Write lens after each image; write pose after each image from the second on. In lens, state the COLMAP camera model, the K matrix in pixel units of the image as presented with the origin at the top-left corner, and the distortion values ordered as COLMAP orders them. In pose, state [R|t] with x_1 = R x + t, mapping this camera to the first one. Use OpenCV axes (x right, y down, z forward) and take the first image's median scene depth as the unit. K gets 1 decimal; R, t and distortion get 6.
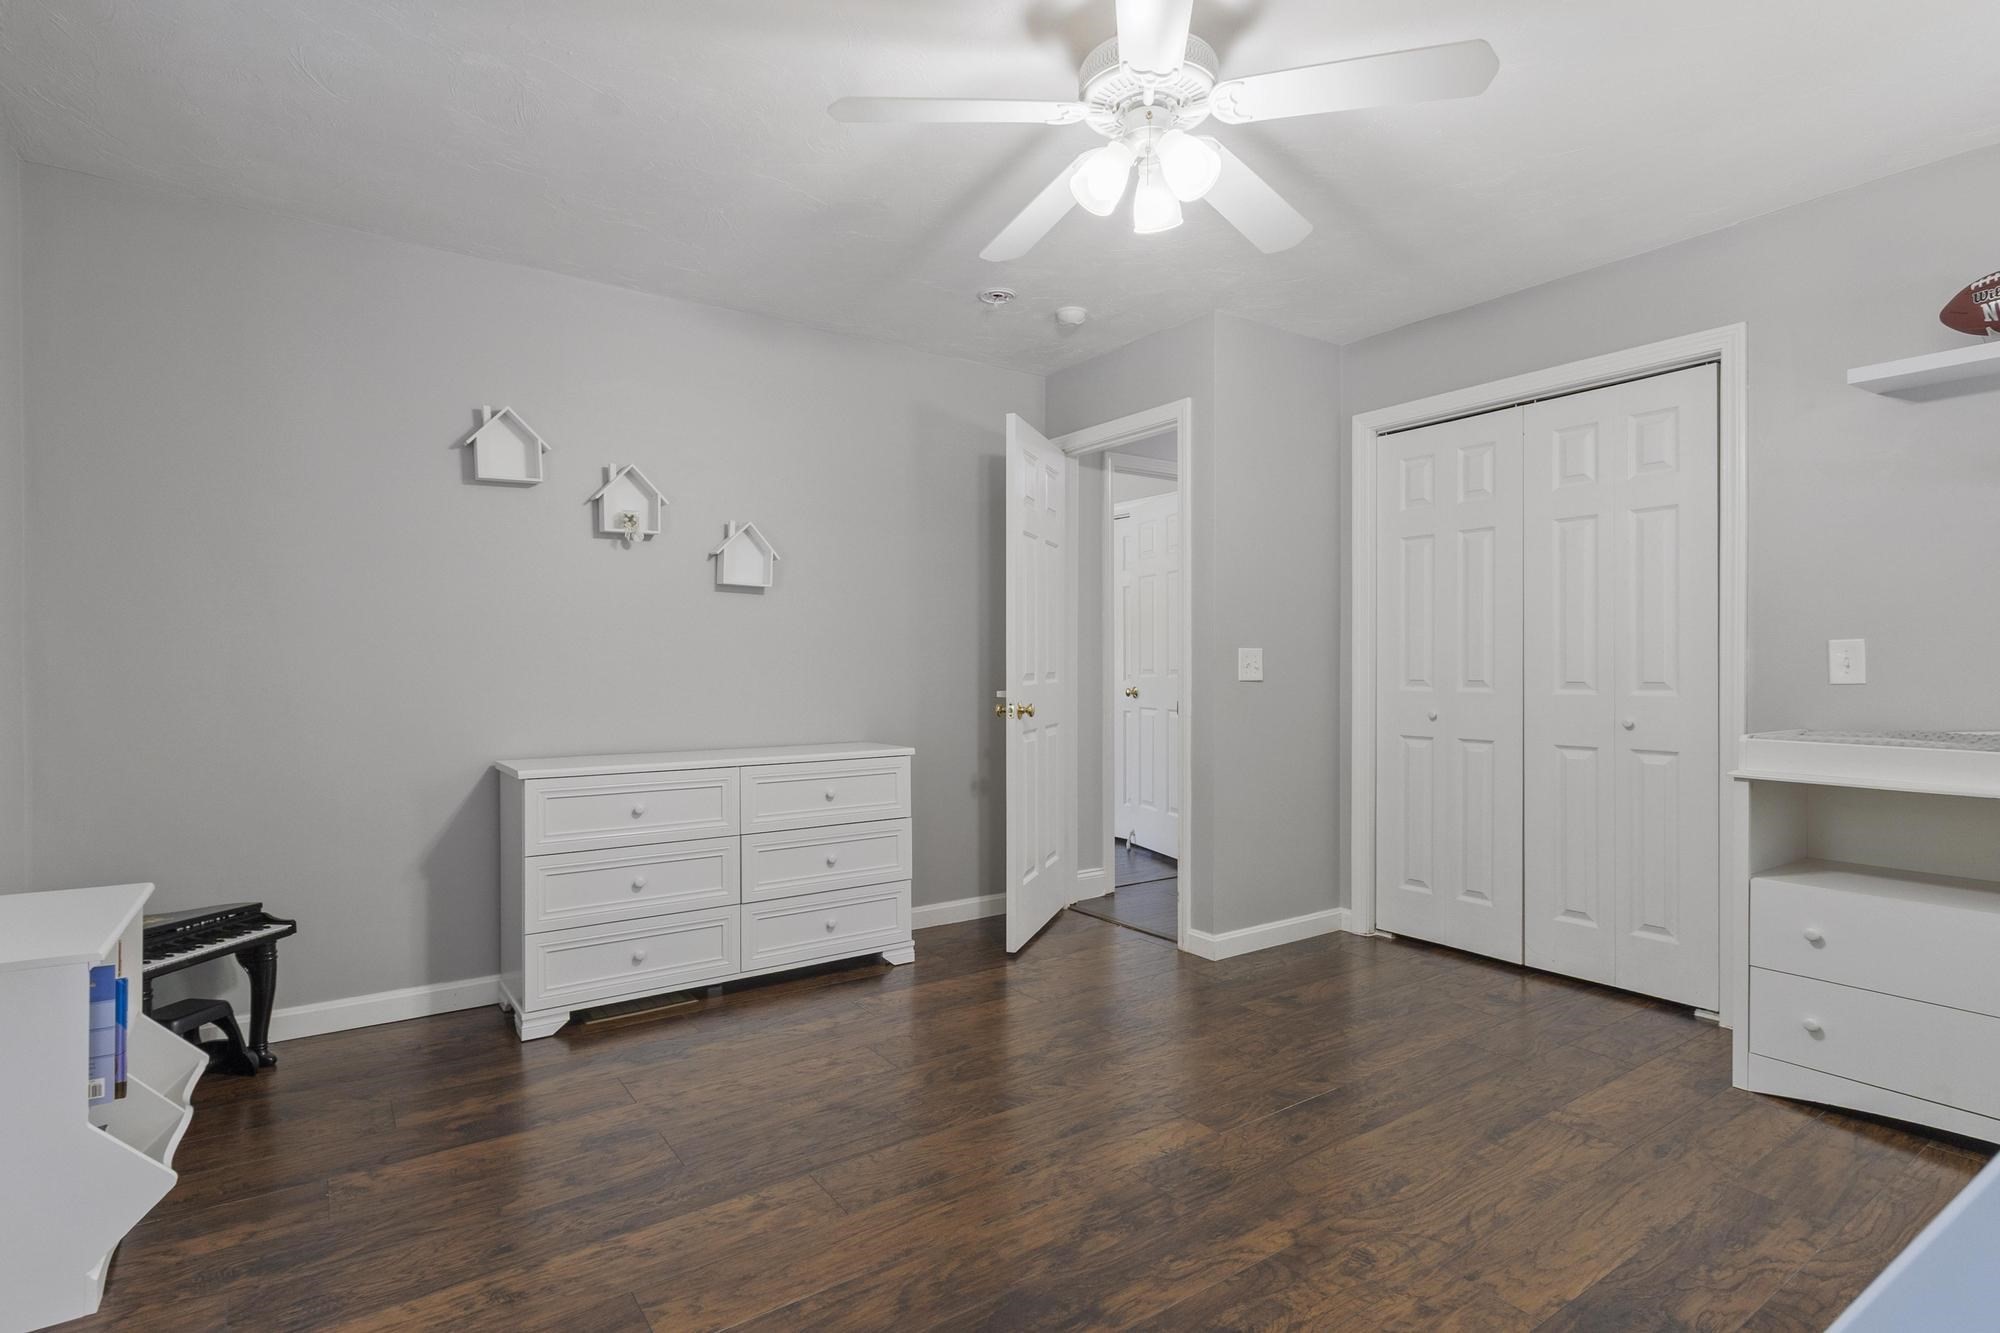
lens RADIAL K [[977.7, 0, 1000.0], [0, 977.7, 666.5], [0, 0, 1]] dist [-0.015095, 0.000165]
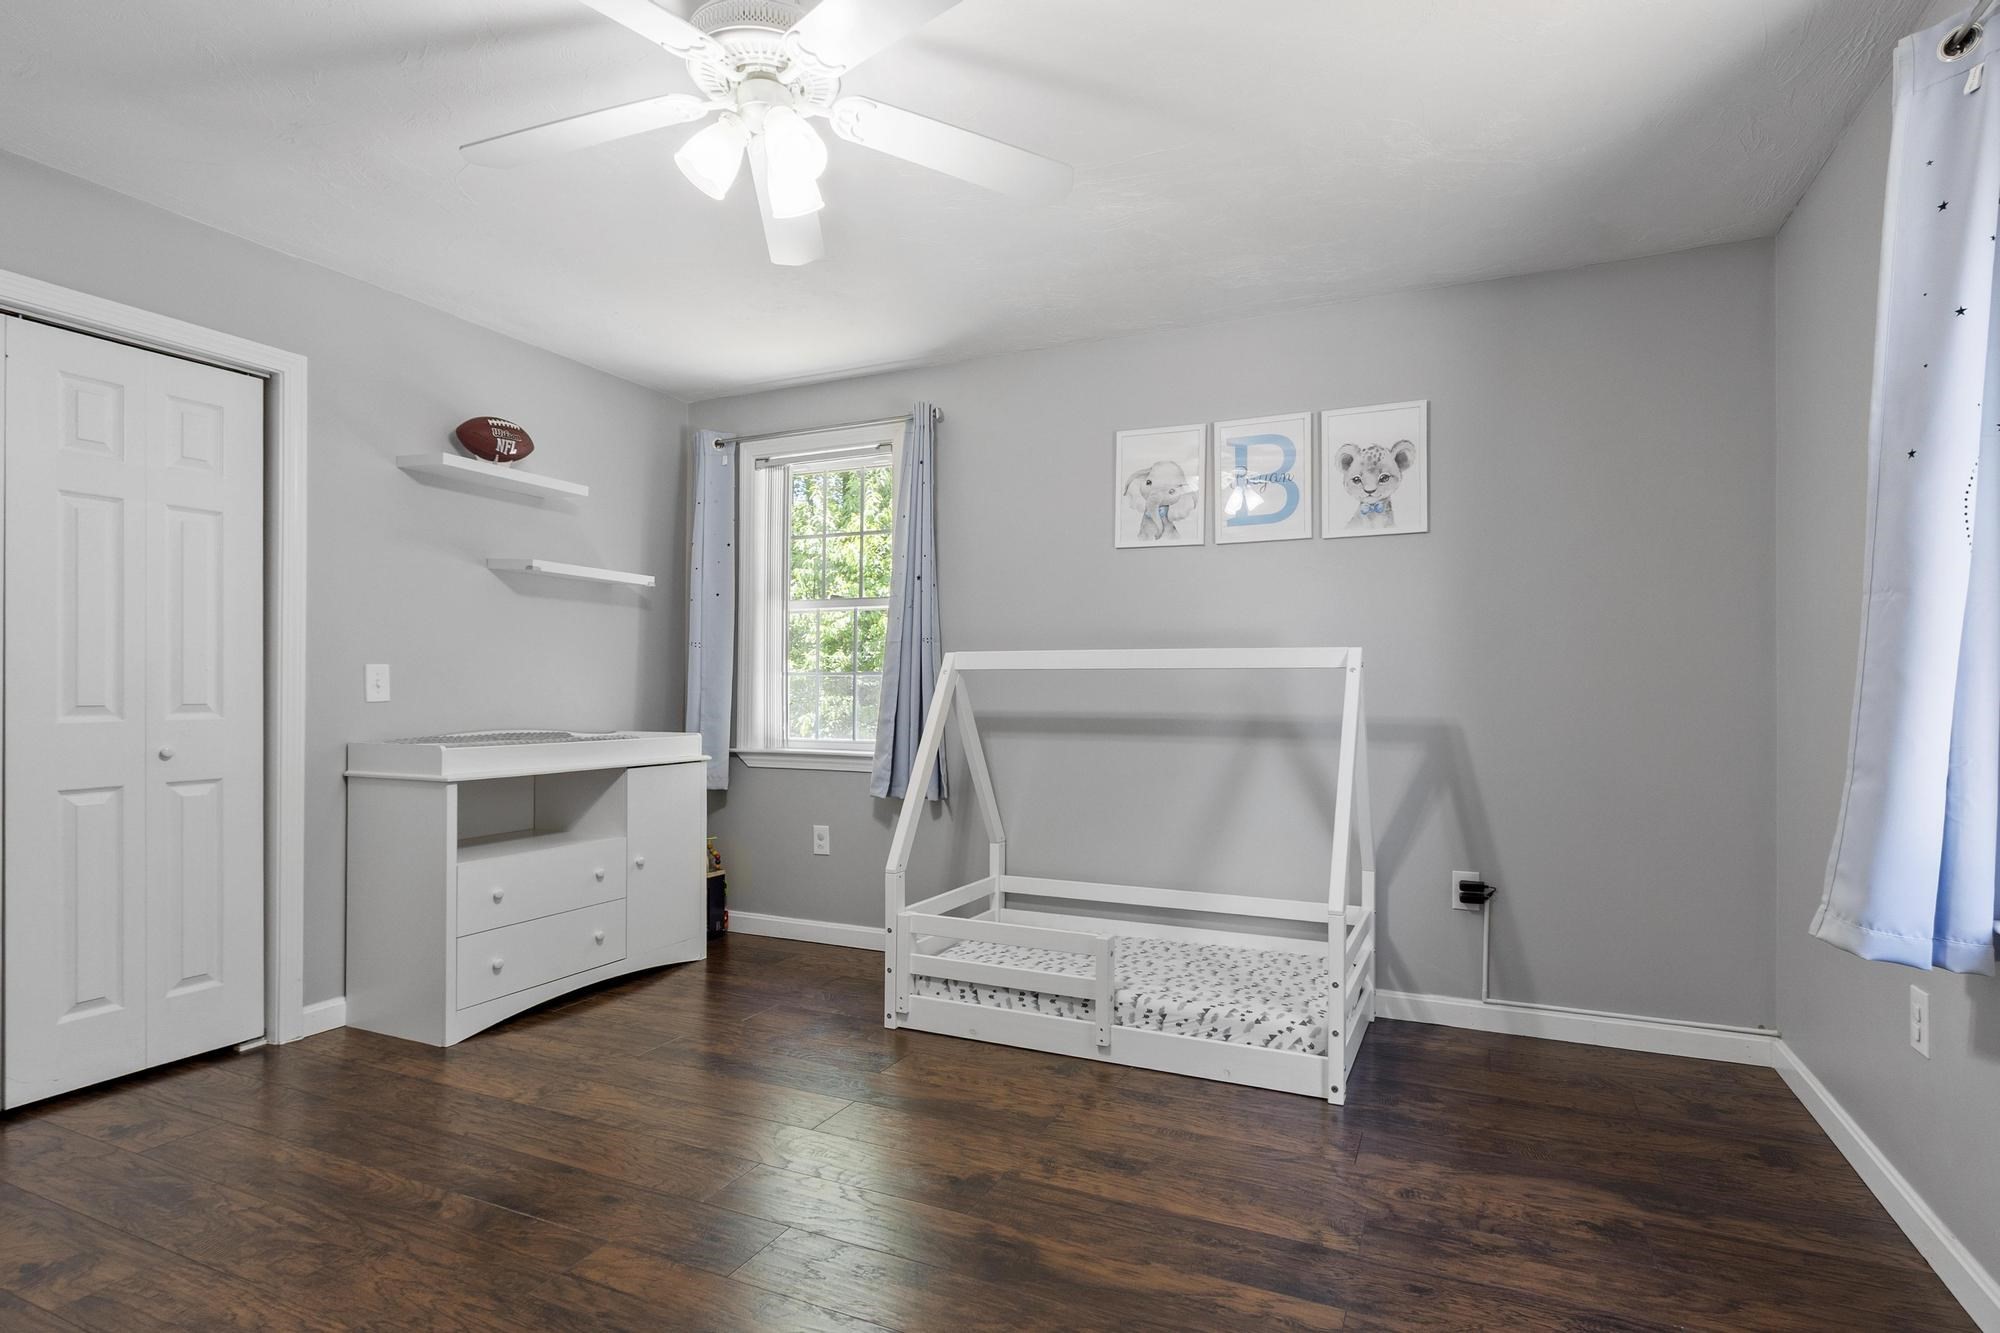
lens RADIAL K [[1045.7, 0, 1000.0], [0, 1045.7, 666.5], [0, 0, 1]] dist [0.001783, 0.000397]
pose [[-0.512960, 0.013132, 0.858312, -0.598147], [-0.009132, 0.999743, -0.020753, -0.005440], [-0.858364, -0.018484, -0.512708, 0.956738]]
